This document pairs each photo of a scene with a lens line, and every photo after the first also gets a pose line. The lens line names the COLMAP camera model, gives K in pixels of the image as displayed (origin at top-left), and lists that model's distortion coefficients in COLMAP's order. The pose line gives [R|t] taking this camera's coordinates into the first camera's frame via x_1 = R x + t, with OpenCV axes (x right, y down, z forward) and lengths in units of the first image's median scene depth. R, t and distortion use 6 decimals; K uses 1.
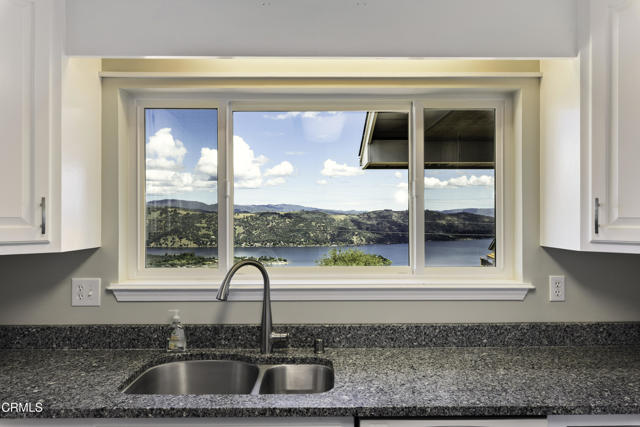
lens RADIAL K [[468.2, 0, 320.5], [0, 468.2, 216.2], [0, 0, 1]] dist [-0.000751, -0.004467]
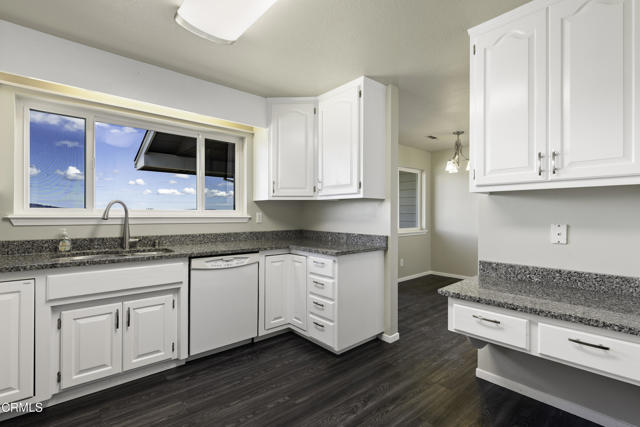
lens RADIAL K [[309.7, 0, 321.2], [0, 309.7, 214.6], [0, 0, 1]] dist [0.016195, 0.000843]
pose [[0.763491, 0.006608, 0.645785, -0.327435], [-0.004356, 0.999978, -0.005083, 0.145285], [-0.645804, 0.001067, 0.763502, -0.506508]]
